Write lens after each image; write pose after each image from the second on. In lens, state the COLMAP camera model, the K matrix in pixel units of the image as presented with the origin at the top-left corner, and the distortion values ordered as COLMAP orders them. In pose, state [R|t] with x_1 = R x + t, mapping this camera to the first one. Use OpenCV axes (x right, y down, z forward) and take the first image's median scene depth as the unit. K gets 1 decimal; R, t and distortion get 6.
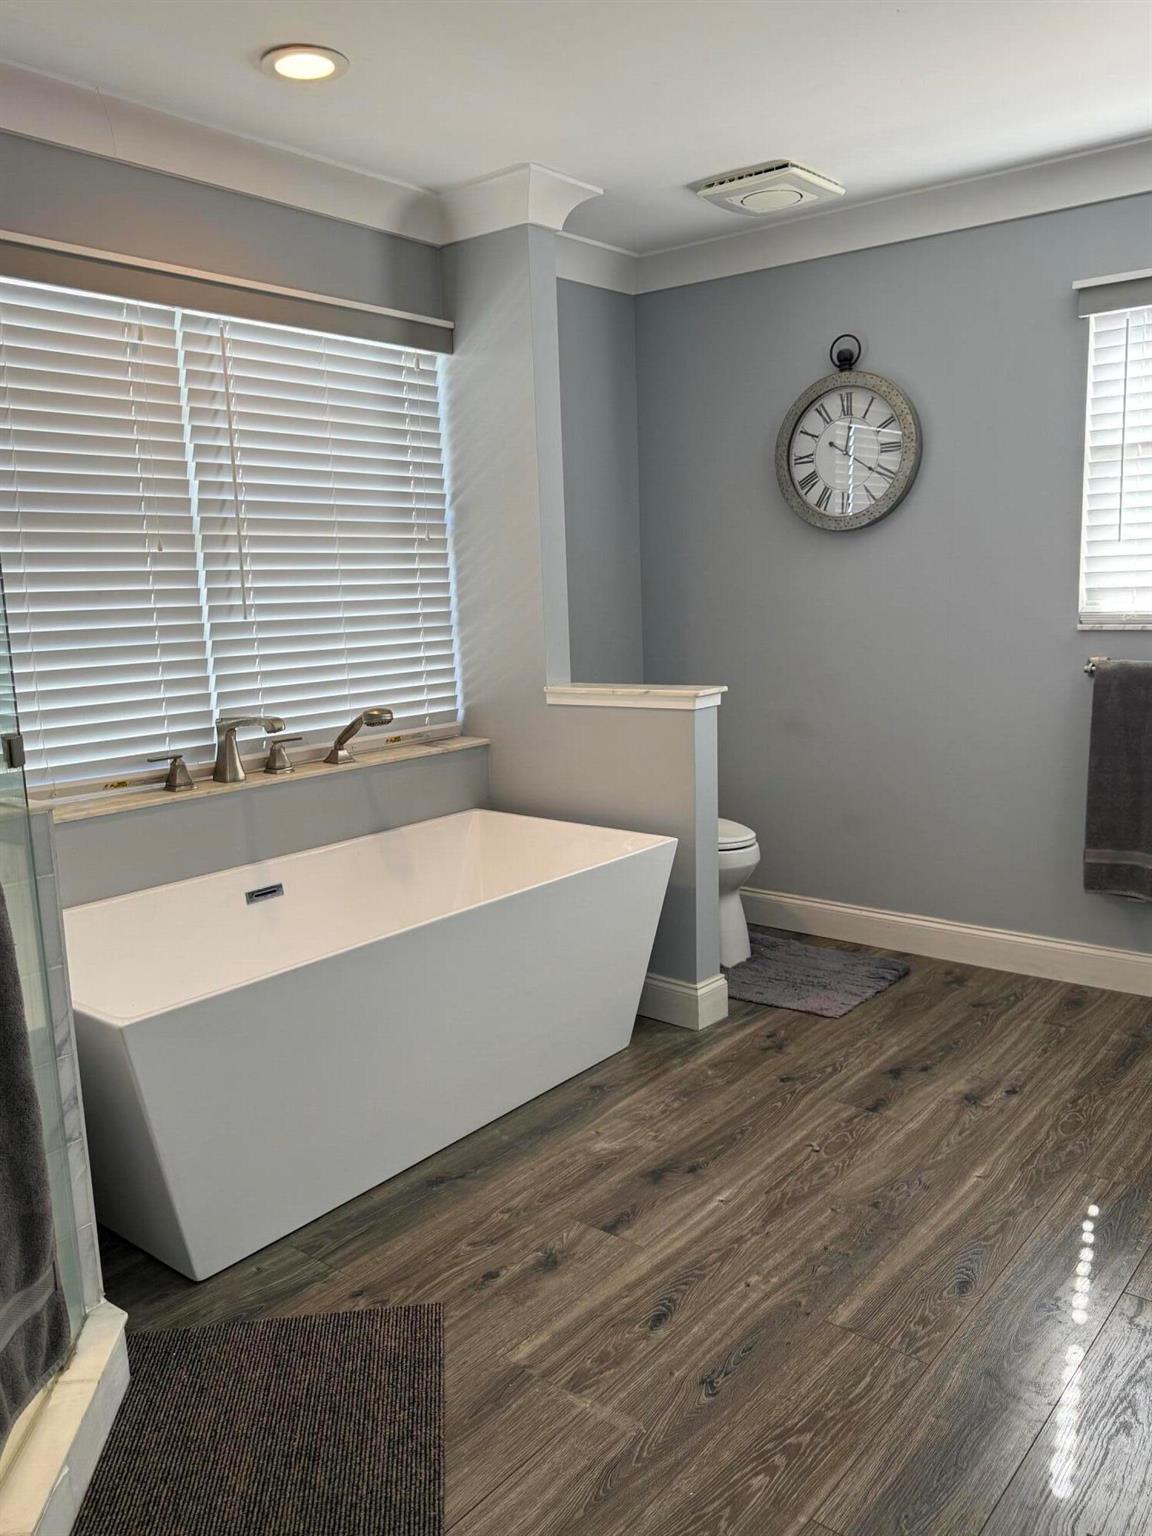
lens RADIAL K [[1184.0, 0, 564.4], [0, 1184.0, 772.9], [0, 0, 1]] dist [0.068900, -0.081846]
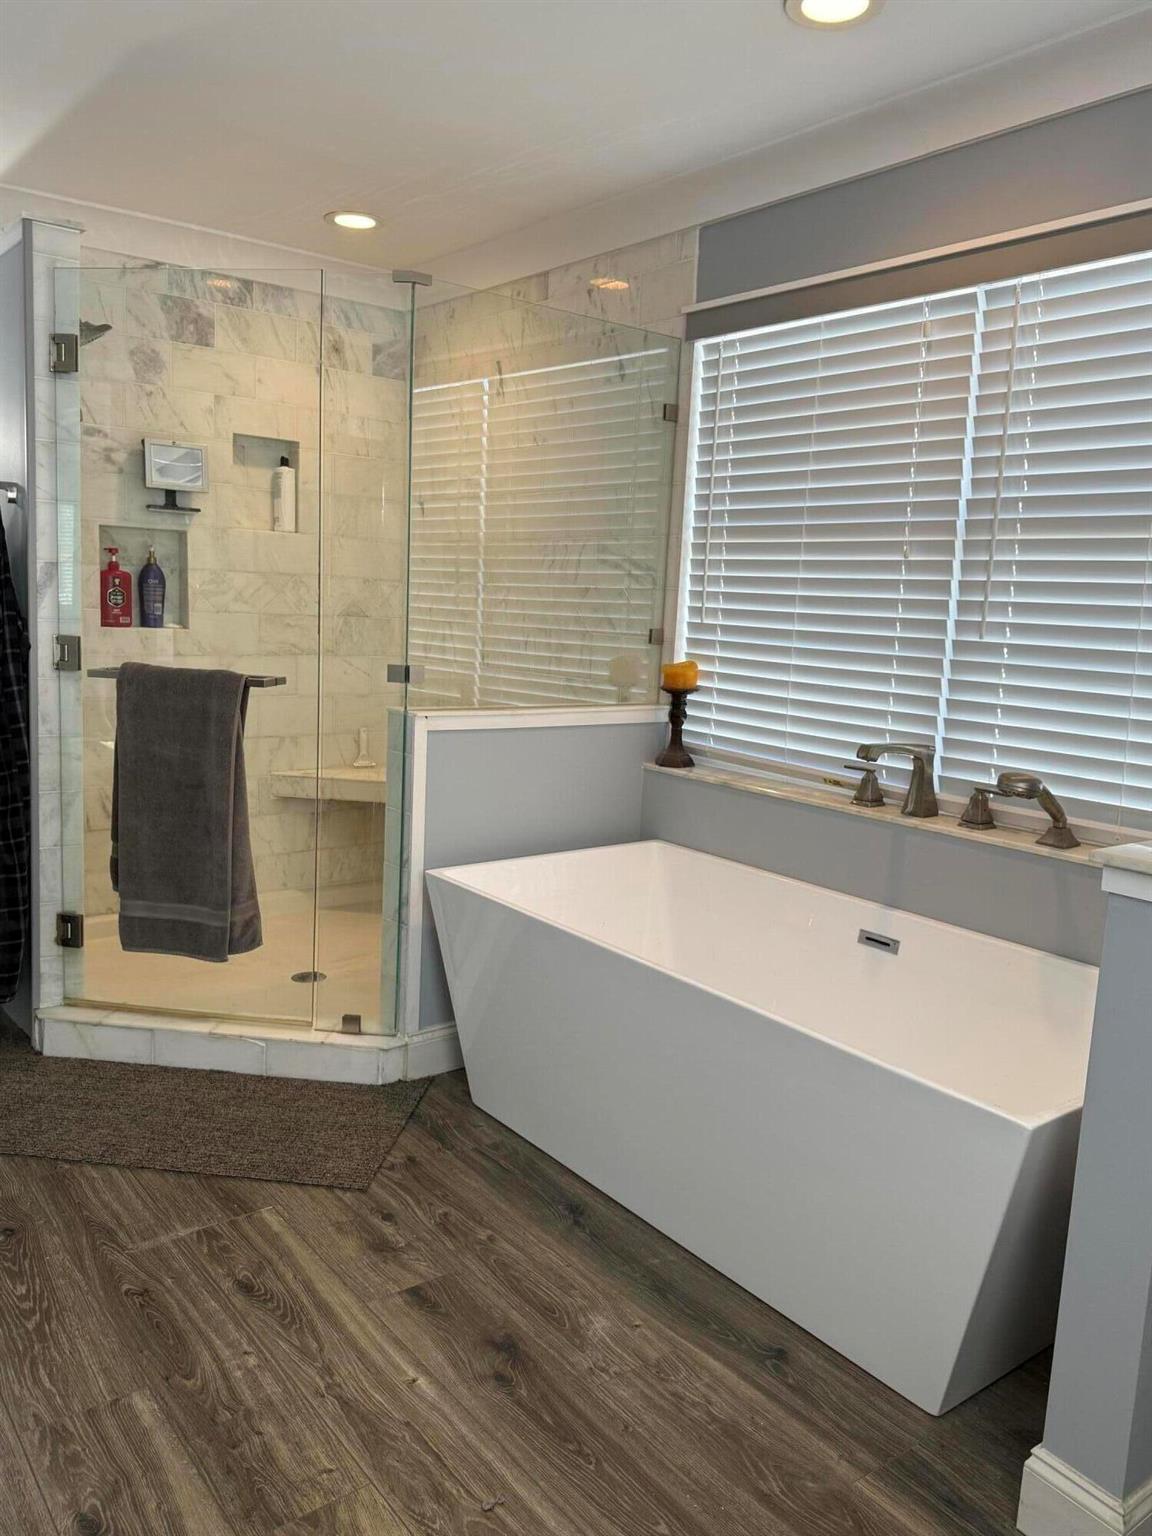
lens RADIAL K [[1184.0, 0, 575.4], [0, 1184.0, 773.7], [0, 0, 1]] dist [0.068900, -0.081846]
pose [[-0.229286, 0.163902, -0.959460, 0.847461], [-0.197839, 0.957297, 0.210811, -0.216956], [0.953041, 0.238155, -0.187069, 1.238964]]
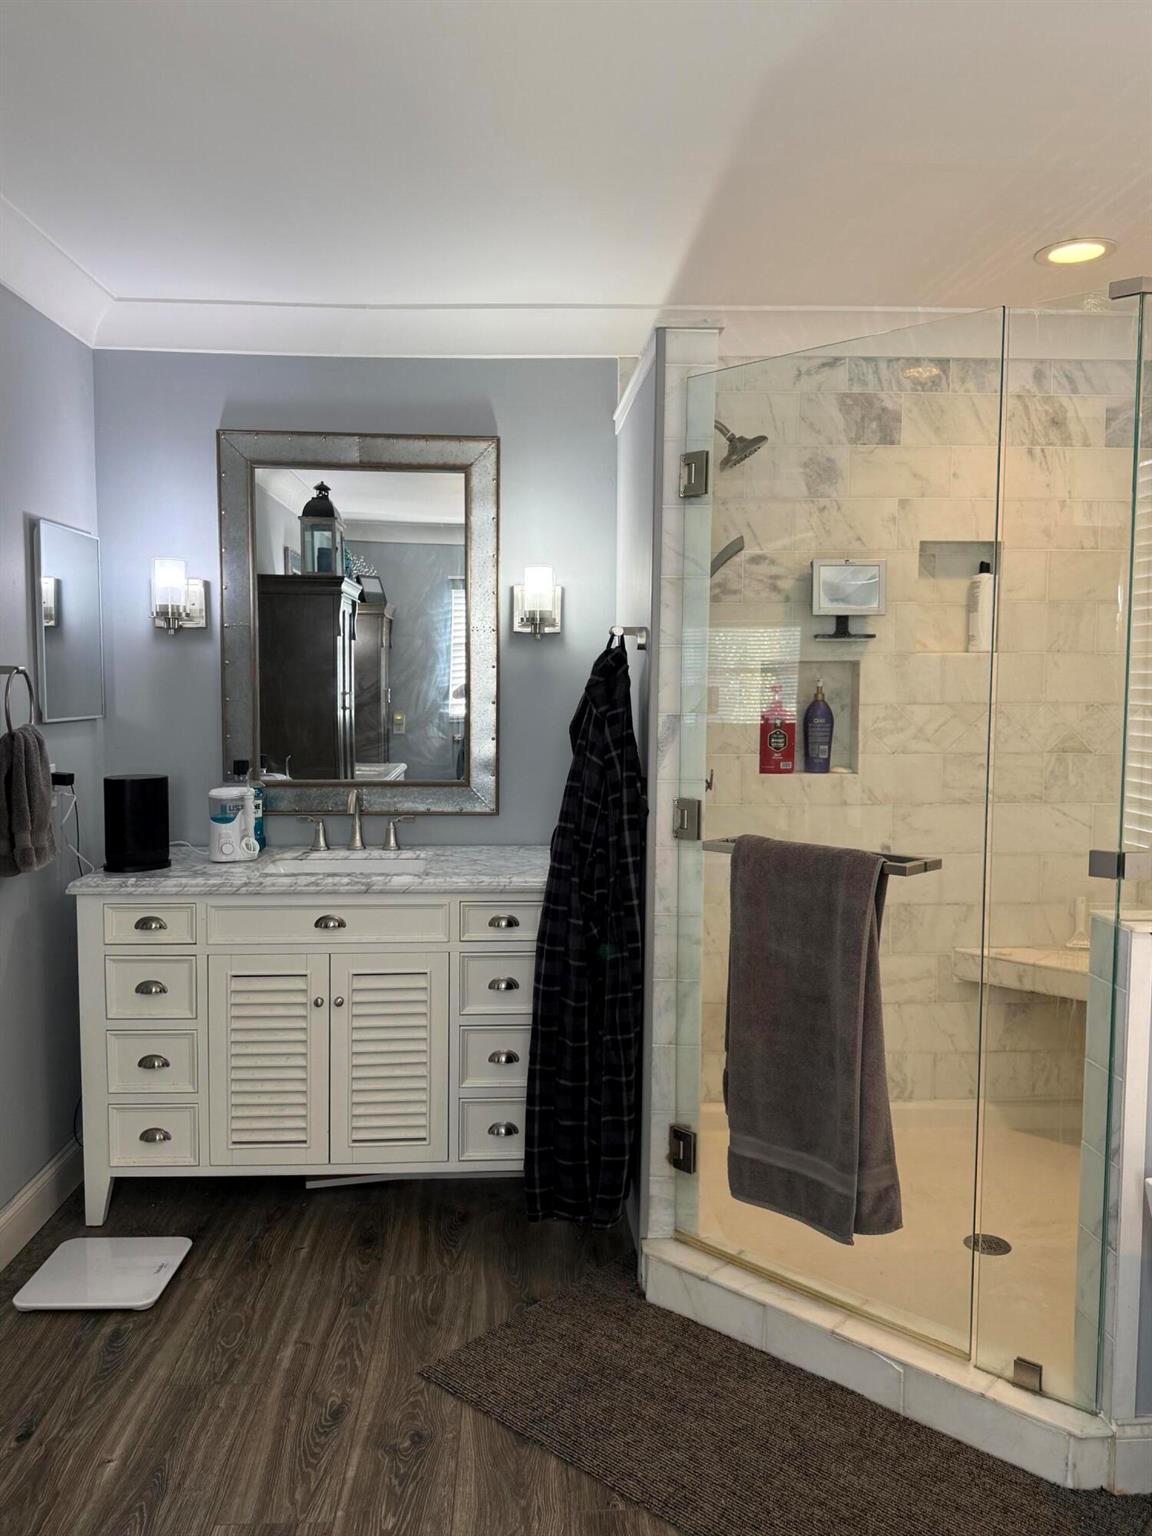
lens RADIAL K [[1184.0, 0, 581.2], [0, 1184.0, 774.2], [0, 0, 1]] dist [0.068900, -0.081846]
pose [[-0.739323, 0.079378, -0.668656, 0.666649], [-0.092327, 0.971698, 0.217436, -0.222882], [0.666992, 0.222490, -0.711070, 1.186936]]
